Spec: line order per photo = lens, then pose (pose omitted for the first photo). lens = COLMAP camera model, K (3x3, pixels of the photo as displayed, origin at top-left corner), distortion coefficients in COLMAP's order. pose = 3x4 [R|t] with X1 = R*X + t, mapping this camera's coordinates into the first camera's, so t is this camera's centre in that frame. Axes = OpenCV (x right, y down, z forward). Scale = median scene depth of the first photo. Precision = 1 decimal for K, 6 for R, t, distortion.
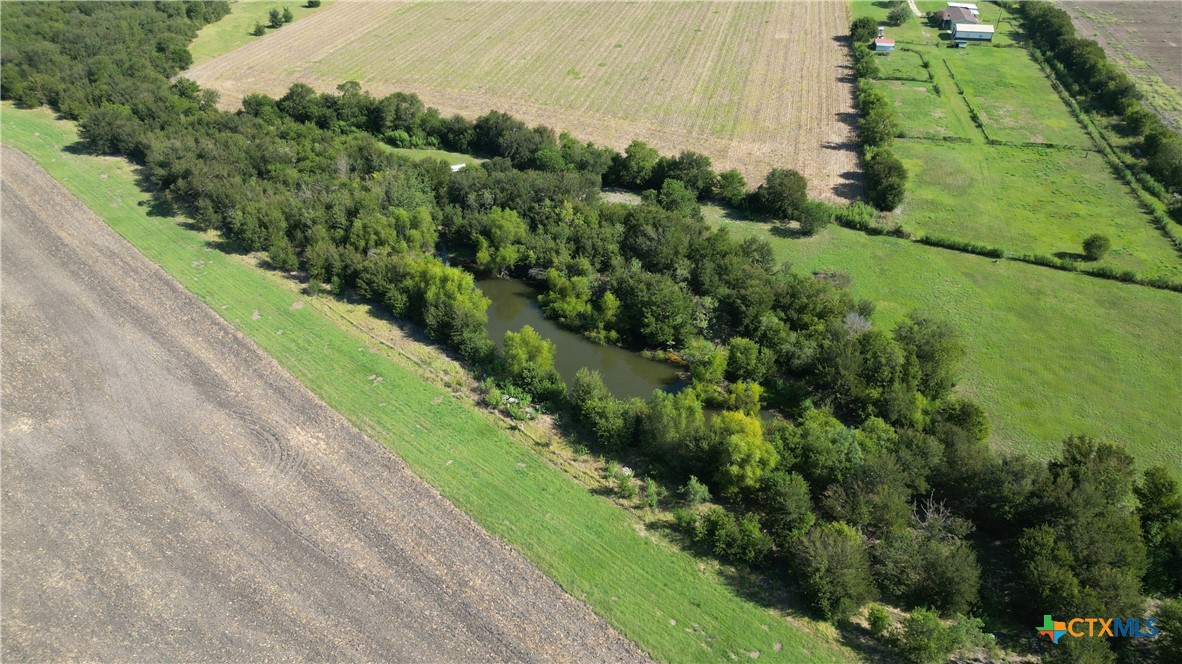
lens RADIAL K [[825.4, 0, 590.8], [0, 825.4, 336.6], [0, 0, 1]] dist [0.074157, -0.074685]
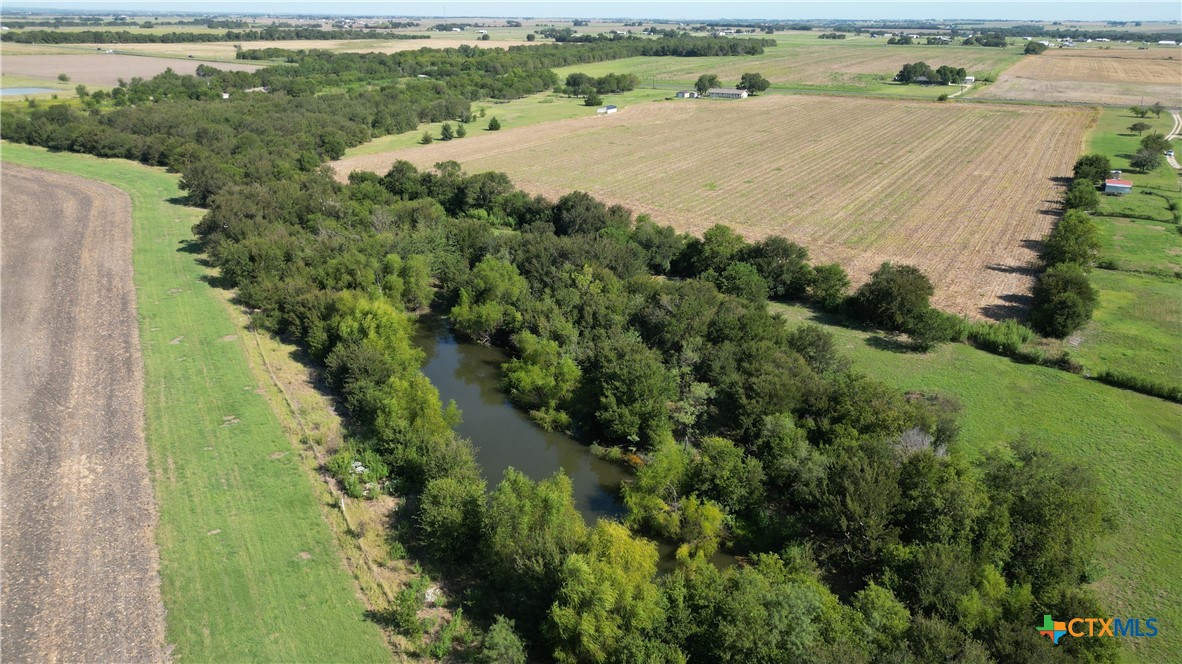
lens RADIAL K [[825.4, 0, 590.8], [0, 825.4, 336.6], [0, 0, 1]] dist [0.074157, -0.074685]
pose [[0.952543, 0.115484, -0.281646, 0.210159], [-0.174122, 0.965636, -0.192949, 0.054730], [0.249685, 0.232833, 0.939918, 0.287692]]
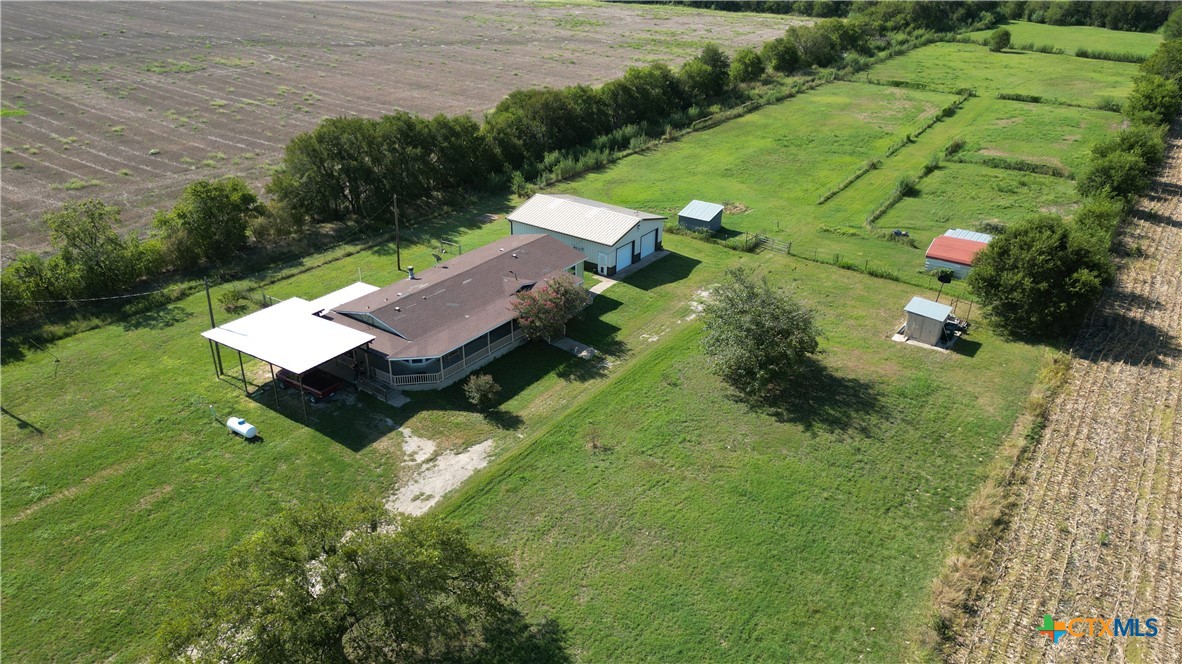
lens RADIAL K [[825.4, 0, 590.8], [0, 825.4, 336.6], [0, 0, 1]] dist [0.074157, -0.074685]
pose [[-0.921785, -0.187591, 0.339298, 0.670653], [0.204659, 0.507846, 0.836783, -1.071868], [-0.329284, 0.840774, -0.429733, 2.151459]]
